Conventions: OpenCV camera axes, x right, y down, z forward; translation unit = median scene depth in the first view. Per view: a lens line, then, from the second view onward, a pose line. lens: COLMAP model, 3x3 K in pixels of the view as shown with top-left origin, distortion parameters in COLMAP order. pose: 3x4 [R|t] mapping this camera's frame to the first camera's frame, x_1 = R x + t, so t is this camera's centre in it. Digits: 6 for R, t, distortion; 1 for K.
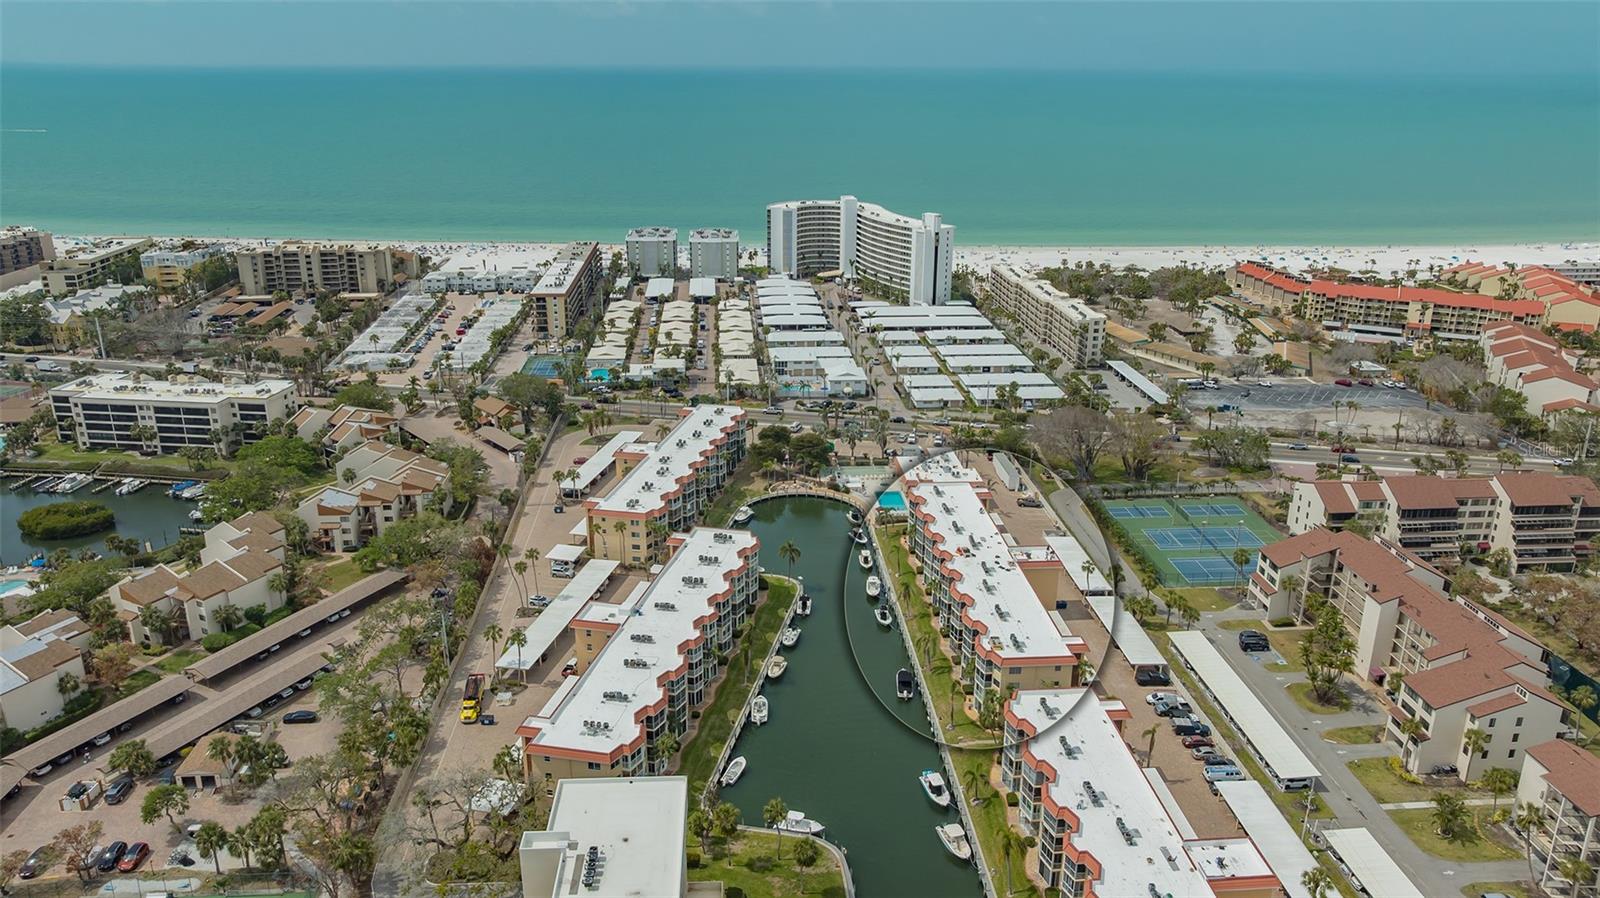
lens RADIAL K [[1131.6, 0, 804.4], [0, 1131.6, 445.9], [0, 0, 1]] dist [-0.017319, -0.006567]
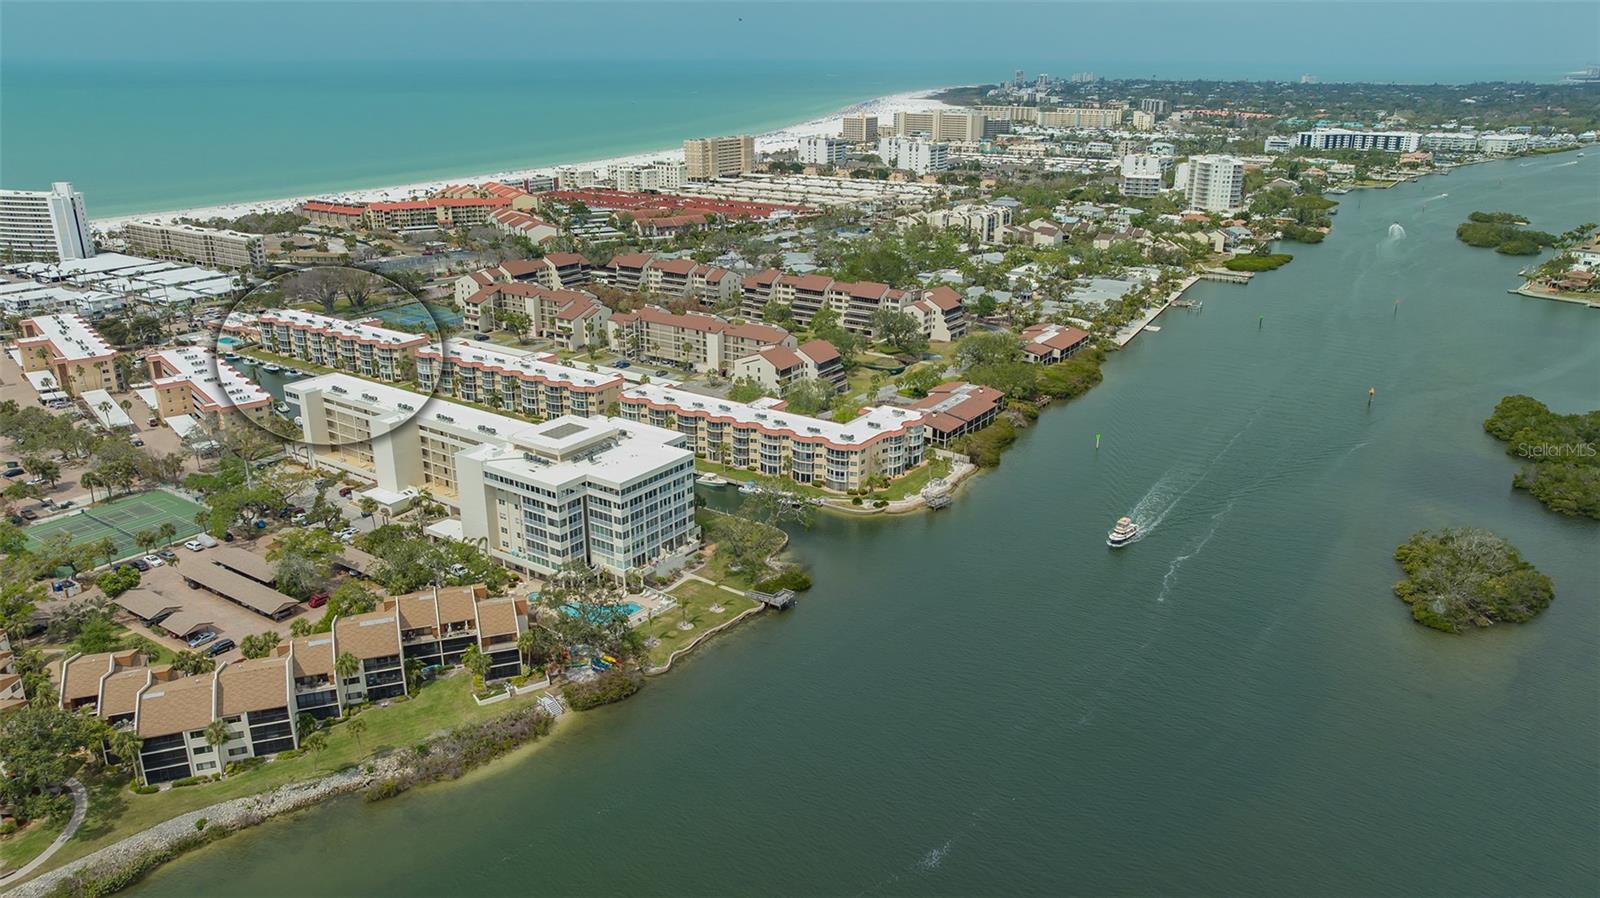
lens RADIAL K [[1134.8, 0, 803.7], [0, 1134.8, 444.3], [0, 0, 1]] dist [-0.043976, 0.049166]
pose [[0.619651, -0.260430, 0.740411, -0.521342], [0.254400, 0.959061, 0.124429, 0.164135], [-0.742505, 0.111258, 0.660537, -0.492157]]
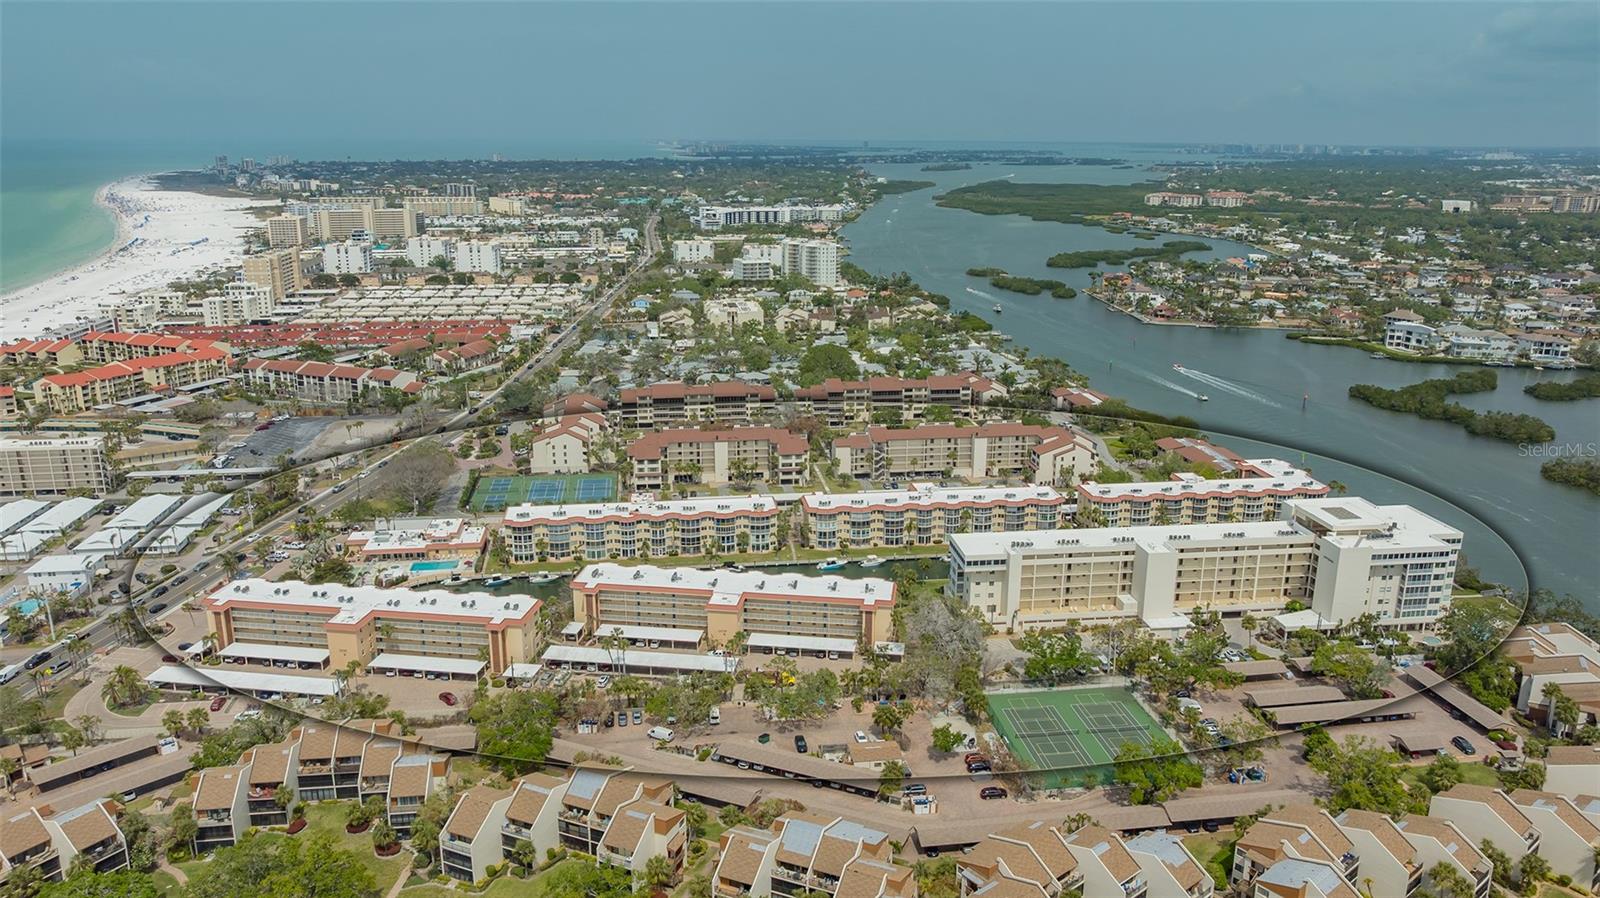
lens RADIAL K [[1131.6, 0, 804.4], [0, 1131.6, 445.9], [0, 0, 1]] dist [-0.017319, -0.006567]
pose [[-0.068063, -0.272086, 0.959863, -0.884164], [0.317003, 0.906338, 0.279392, -0.229089], [-0.945979, 0.323296, 0.024564, 0.489949]]
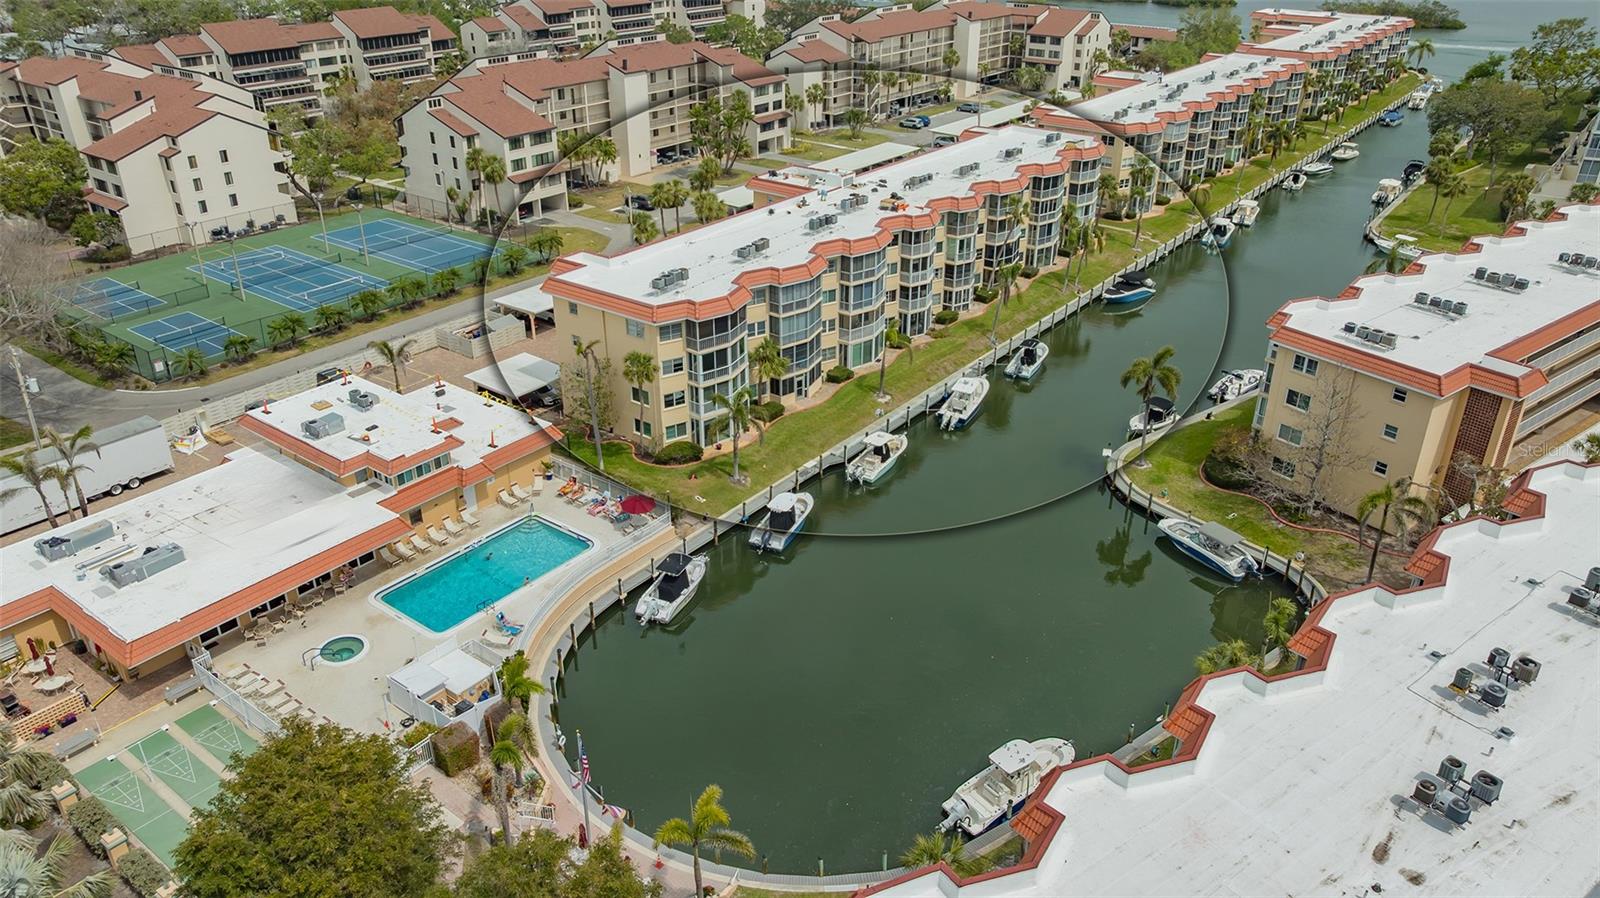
lens RADIAL K [[1131.6, 0, 804.4], [0, 1131.6, 445.9], [0, 0, 1]] dist [-0.017319, -0.006567]
pose [[-0.750793, -0.305923, 0.585423, -0.109639], [0.206036, 0.733602, 0.647593, -0.112714], [-0.627581, 0.606827, -0.487753, 0.913440]]
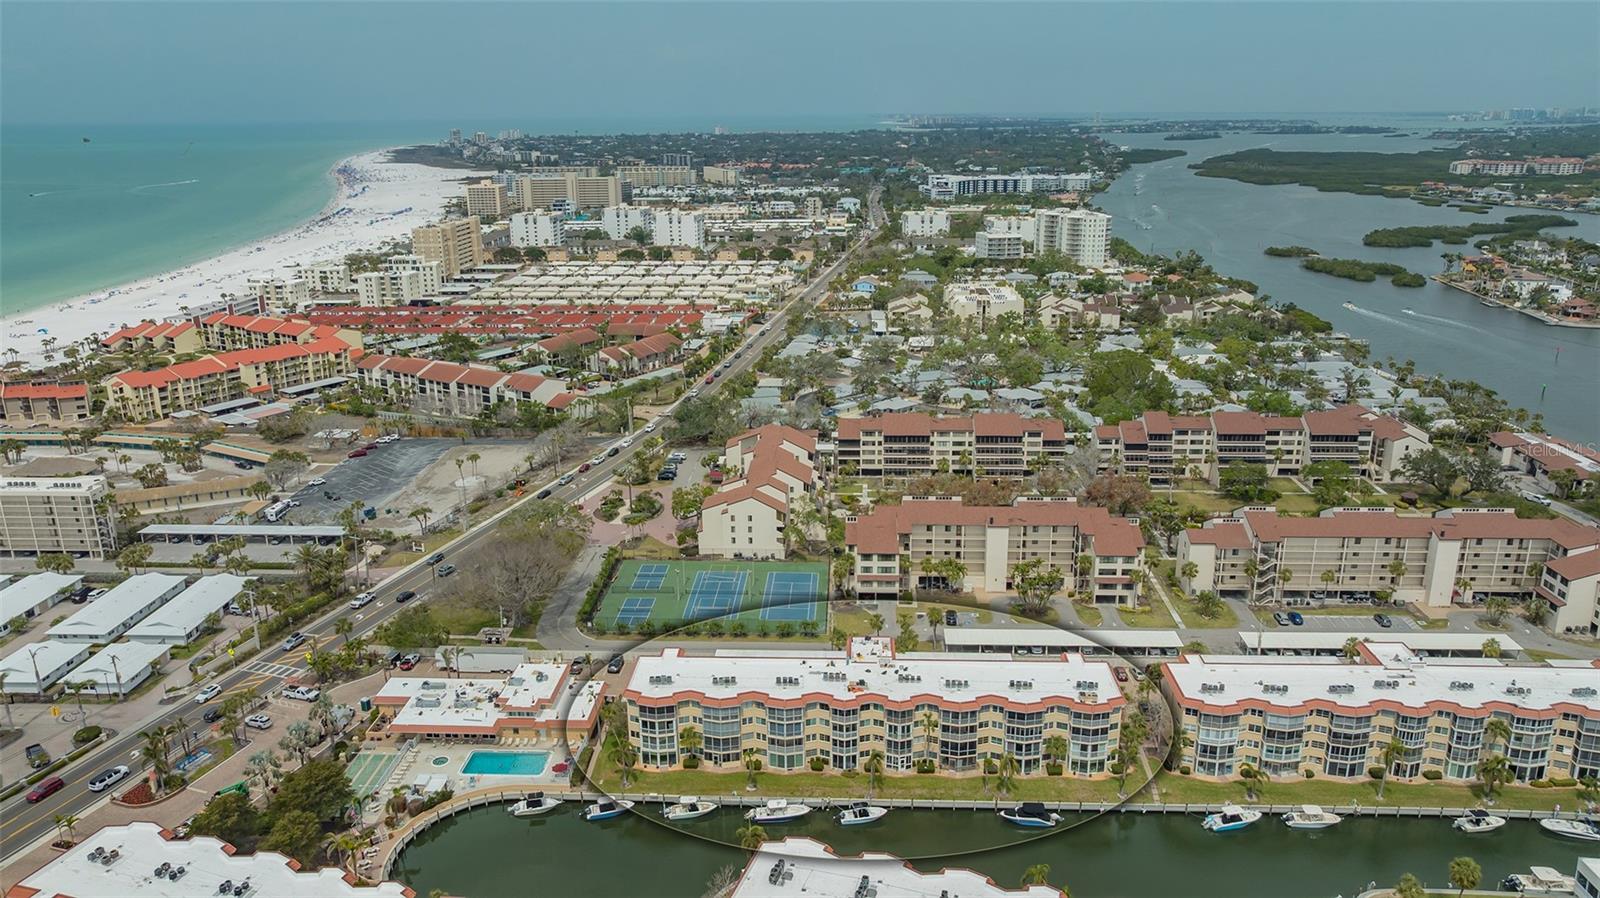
lens RADIAL K [[1131.6, 0, 804.4], [0, 1131.6, 445.9], [0, 0, 1]] dist [-0.017319, -0.006567]
pose [[0.119378, -0.290839, 0.949295, -0.407888], [0.330175, 0.913344, 0.238303, -0.189233], [-0.936340, 0.284985, 0.205061, 0.555513]]
